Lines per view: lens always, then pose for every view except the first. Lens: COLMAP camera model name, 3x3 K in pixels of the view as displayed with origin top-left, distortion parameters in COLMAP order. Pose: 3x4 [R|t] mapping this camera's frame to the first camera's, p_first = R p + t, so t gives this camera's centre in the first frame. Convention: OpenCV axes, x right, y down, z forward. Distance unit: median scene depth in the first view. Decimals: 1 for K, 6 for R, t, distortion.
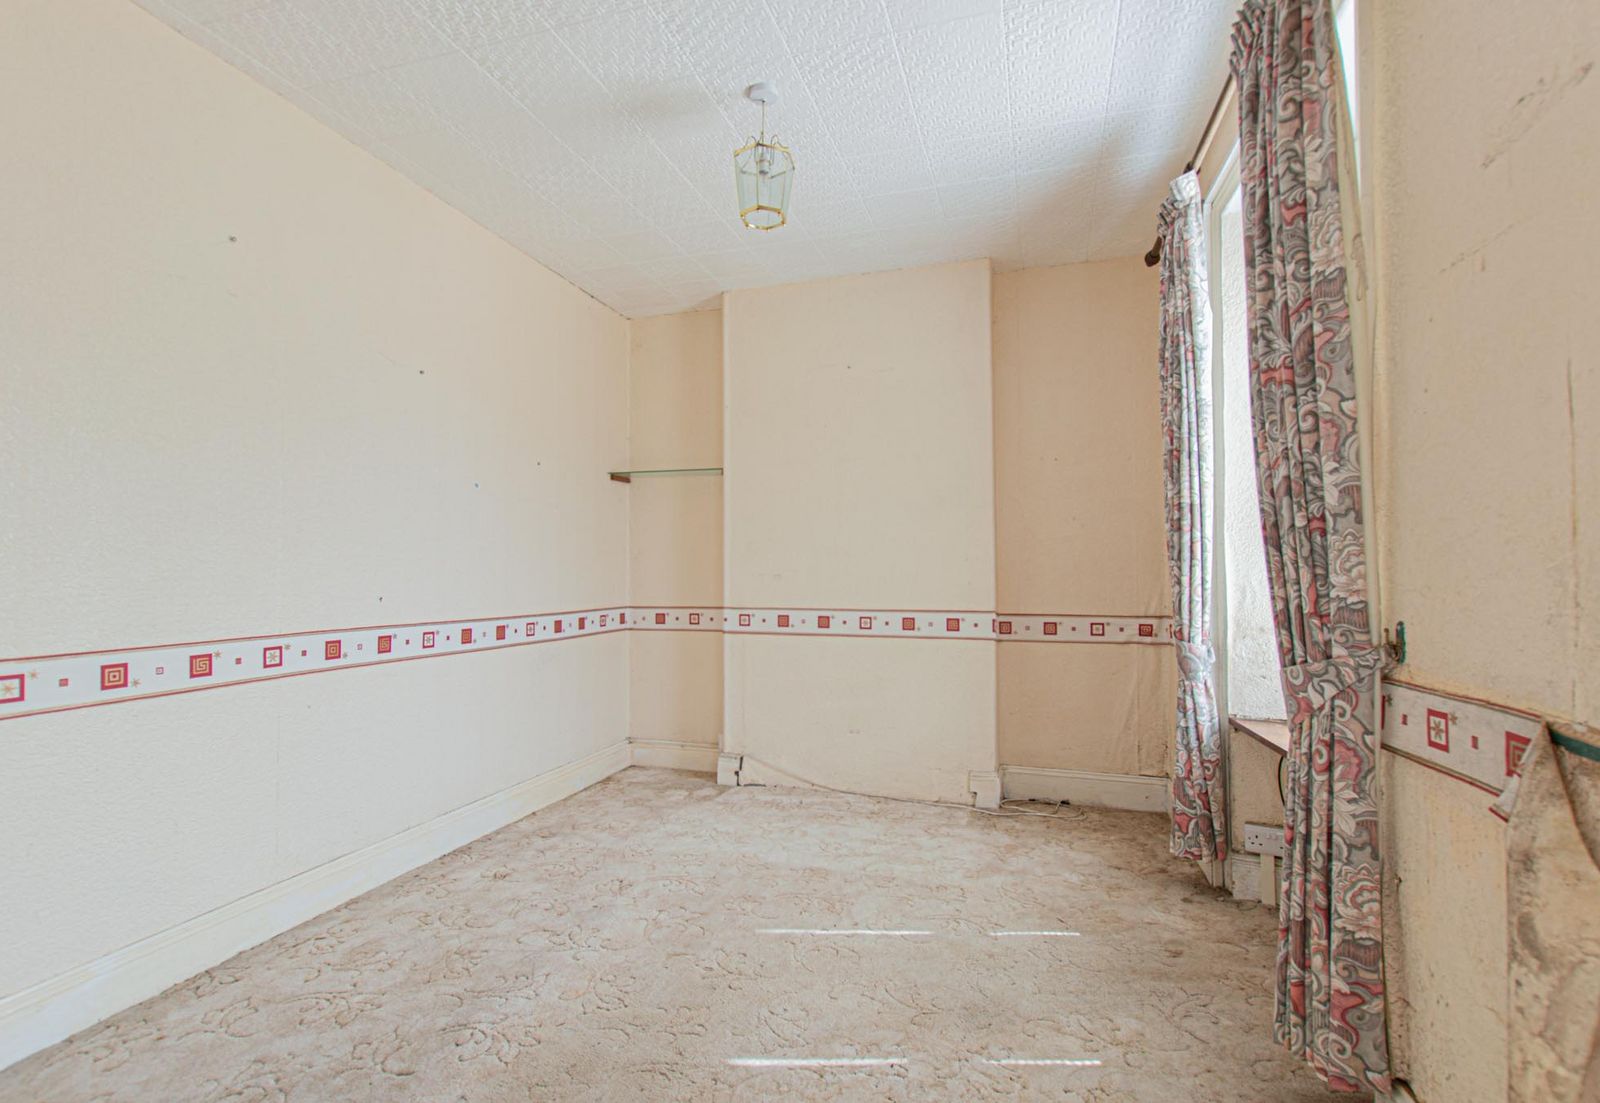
lens RADIAL K [[762.5, 0, 800.0], [0, 762.5, 551.5], [0, 0, 1]] dist [0.005975, -0.008011]
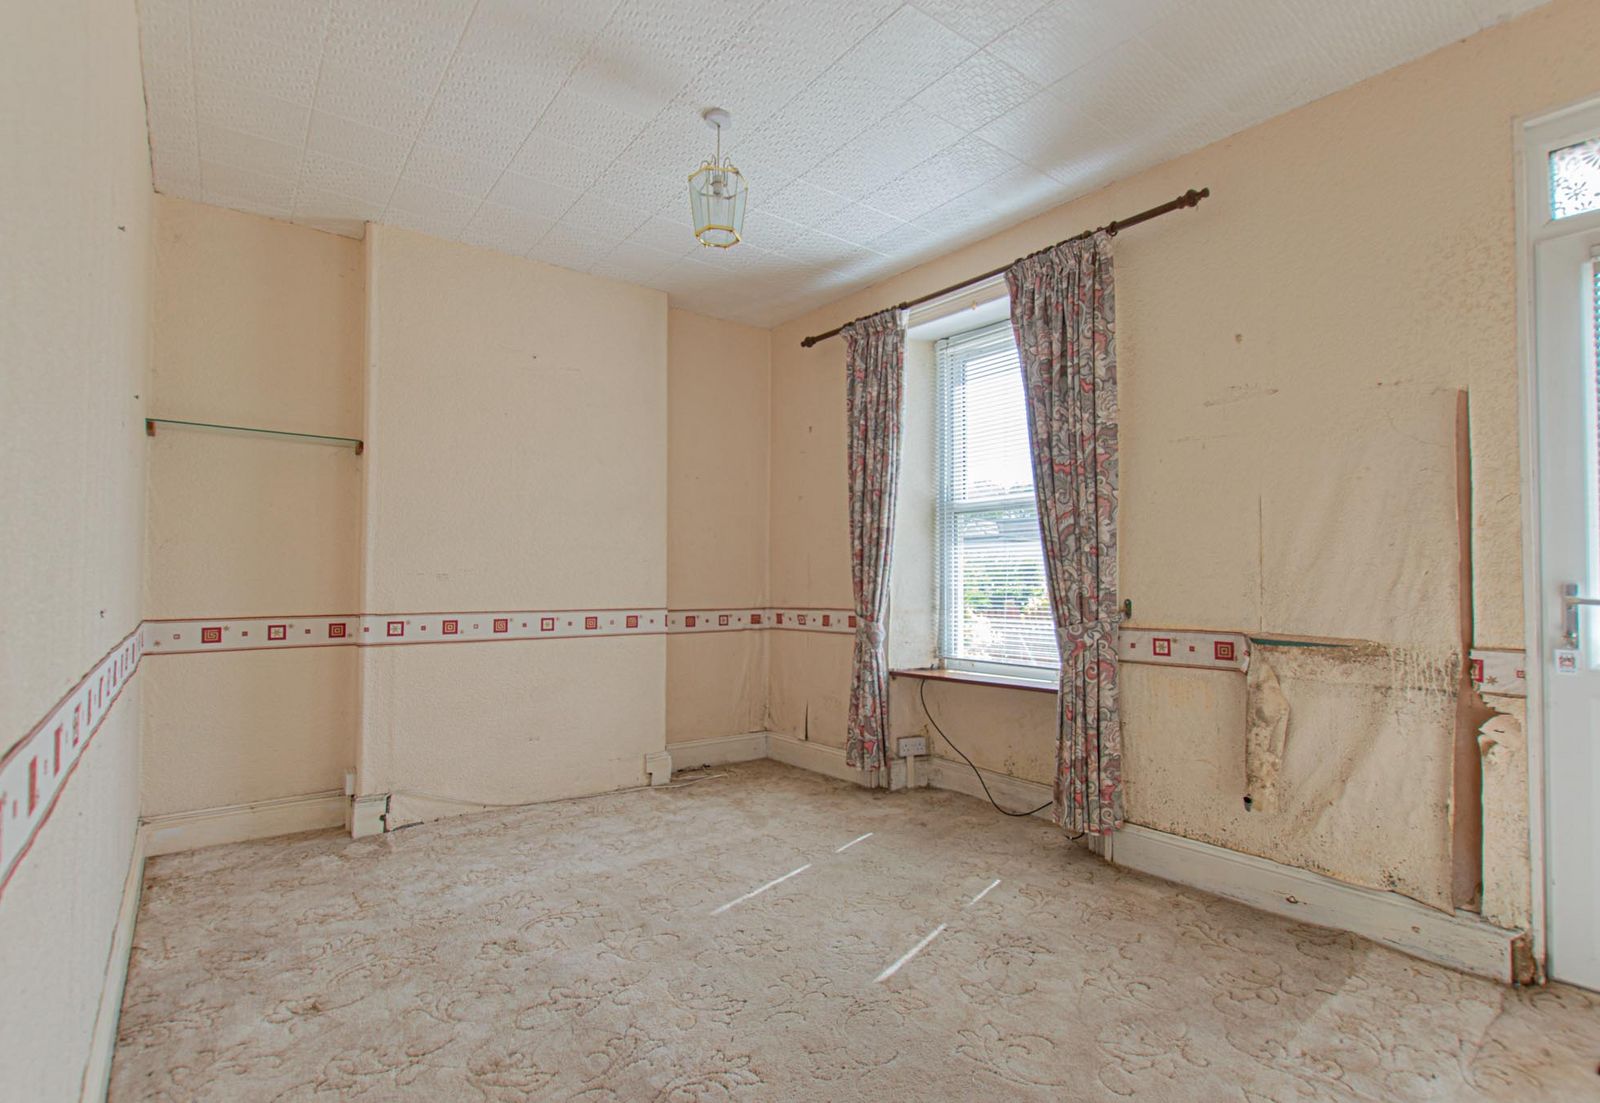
lens RADIAL K [[754.3, 0, 800.0], [0, 754.3, 551.5], [0, 0, 1]] dist [0.001723, -0.000444]
pose [[0.591985, 0.029657, 0.805403, -0.601408], [-0.029126, 0.999457, -0.015395, 0.008113], [-0.805422, -0.014345, 0.592528, 0.213111]]
